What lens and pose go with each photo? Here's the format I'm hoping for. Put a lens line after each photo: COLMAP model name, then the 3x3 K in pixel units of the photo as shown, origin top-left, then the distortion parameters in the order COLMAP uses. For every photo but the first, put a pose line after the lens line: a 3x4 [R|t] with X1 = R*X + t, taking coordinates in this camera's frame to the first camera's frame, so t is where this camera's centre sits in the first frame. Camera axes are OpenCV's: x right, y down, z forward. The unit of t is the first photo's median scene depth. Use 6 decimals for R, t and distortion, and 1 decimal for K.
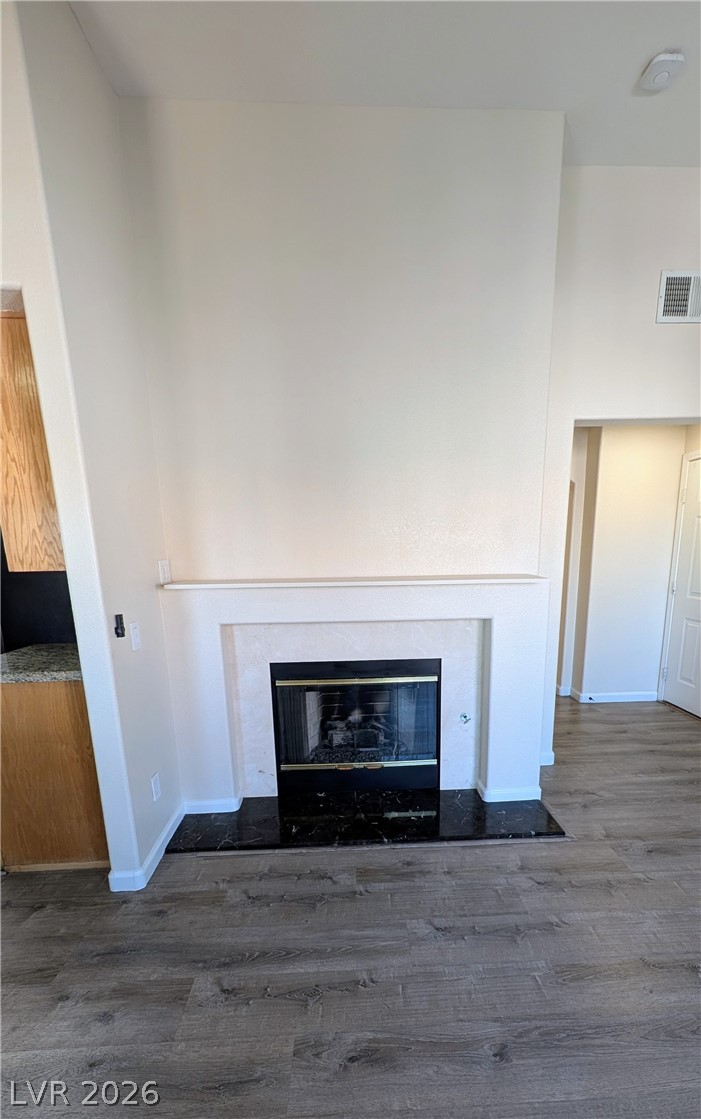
lens RADIAL K [[496.9, 0, 353.6], [0, 496.9, 659.0], [0, 0, 1]] dist [0.001031, 0.000107]
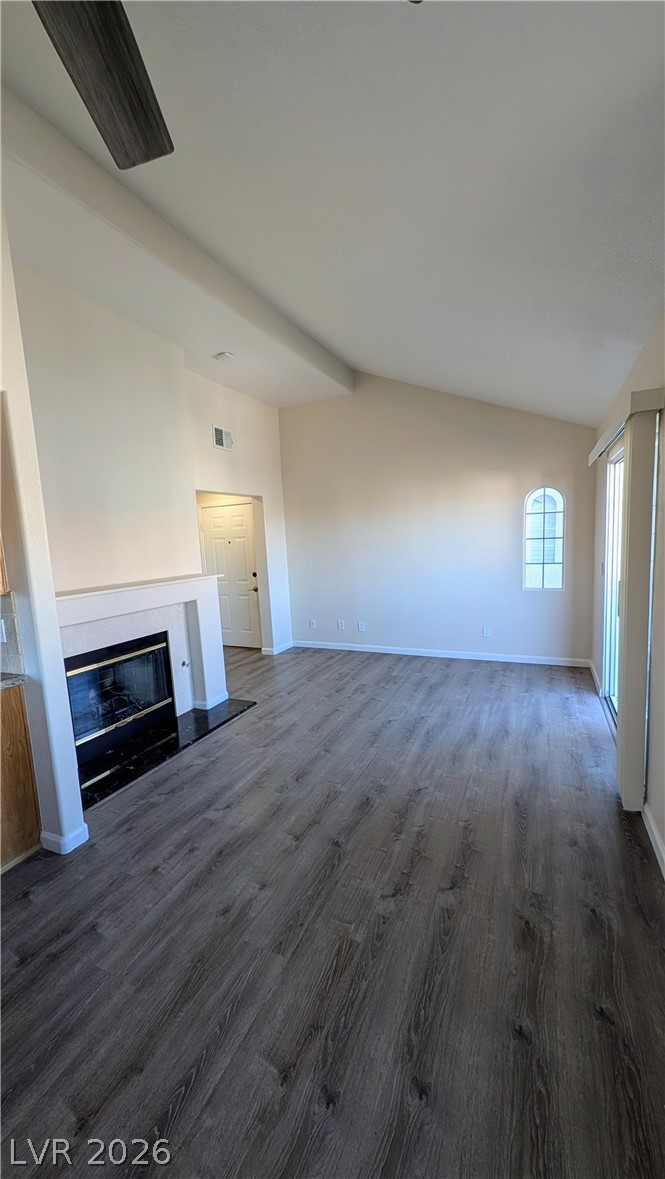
lens RADIAL K [[442.5, 0, 332.5], [0, 442.5, 589.5], [0, 0, 1]] dist [0.000592, -0.000016]
pose [[0.463269, -0.105764, 0.879884, -0.802053], [0.230055, 0.973169, -0.004150, -0.000836], [-0.855837, 0.204344, 0.475170, -0.140438]]
